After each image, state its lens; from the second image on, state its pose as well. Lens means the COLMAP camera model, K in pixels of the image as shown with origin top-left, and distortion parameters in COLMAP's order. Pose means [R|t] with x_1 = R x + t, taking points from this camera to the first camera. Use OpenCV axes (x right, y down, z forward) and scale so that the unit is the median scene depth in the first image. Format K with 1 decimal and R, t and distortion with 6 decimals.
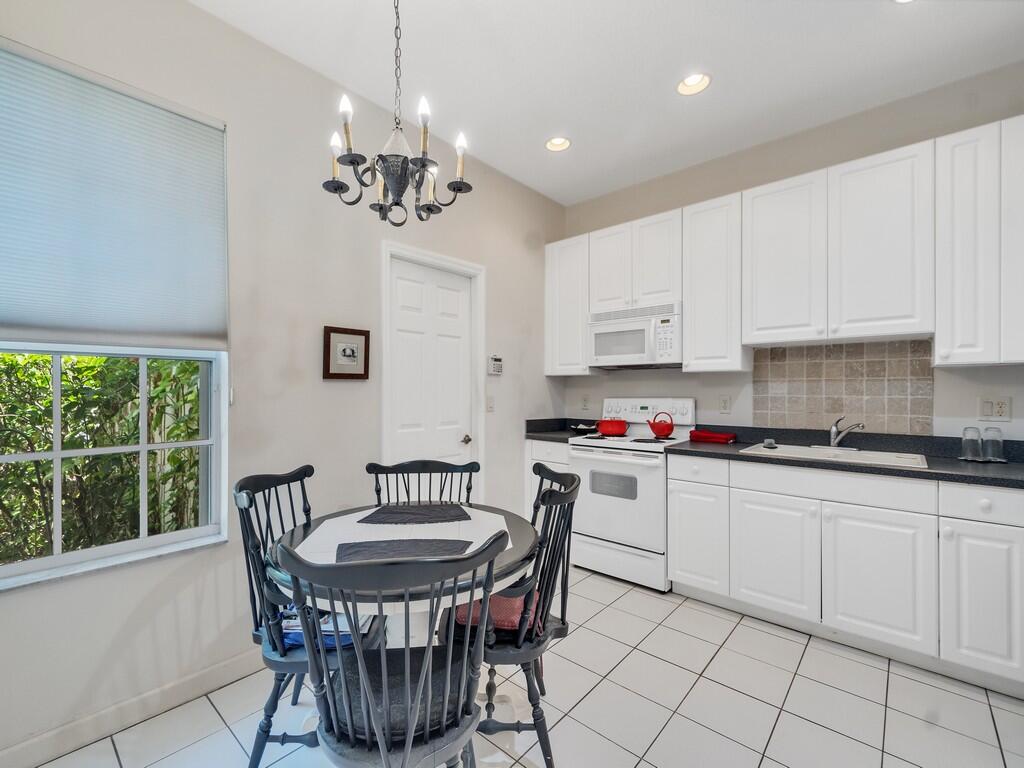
lens RADIAL K [[452.5, 0, 512.0], [0, 452.5, 384.0], [0, 0, 1]] dist [-0.001431, -0.000146]
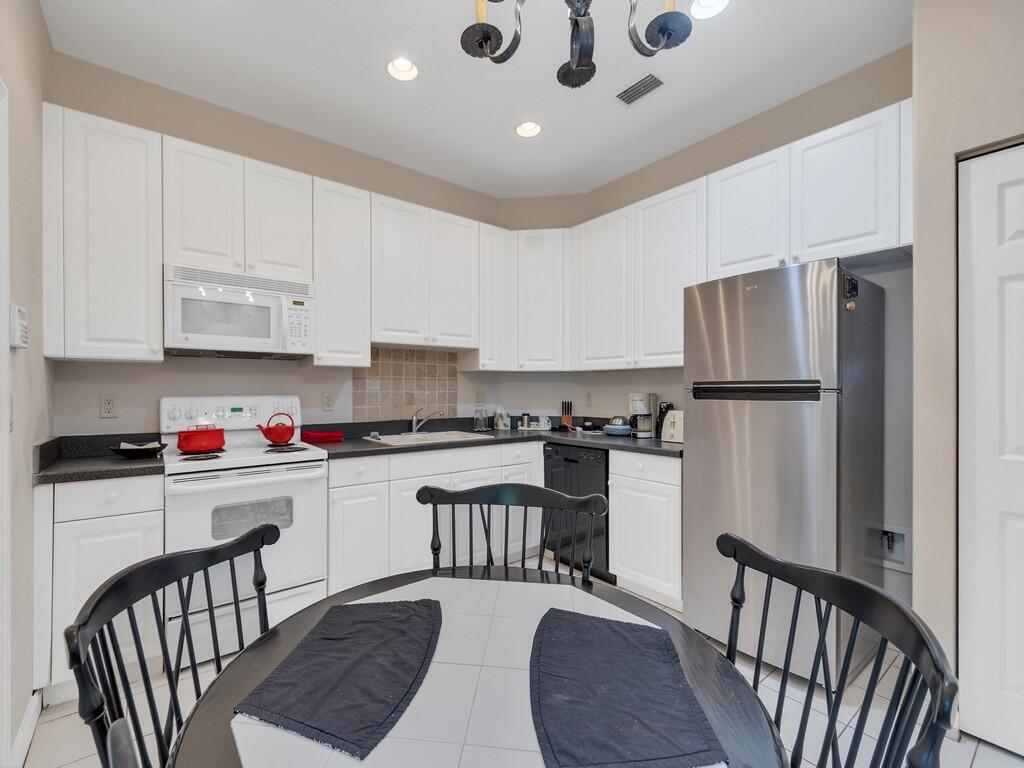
lens RADIAL K [[434.7, 0, 512.0], [0, 434.7, 384.0], [0, 0, 1]] dist [-0.000452, -0.000161]
pose [[0.199684, 0.009899, 0.979810, -0.375733], [-0.015318, 0.999858, -0.006980, 0.009732], [-0.979741, -0.013615, 0.199807, 0.473836]]
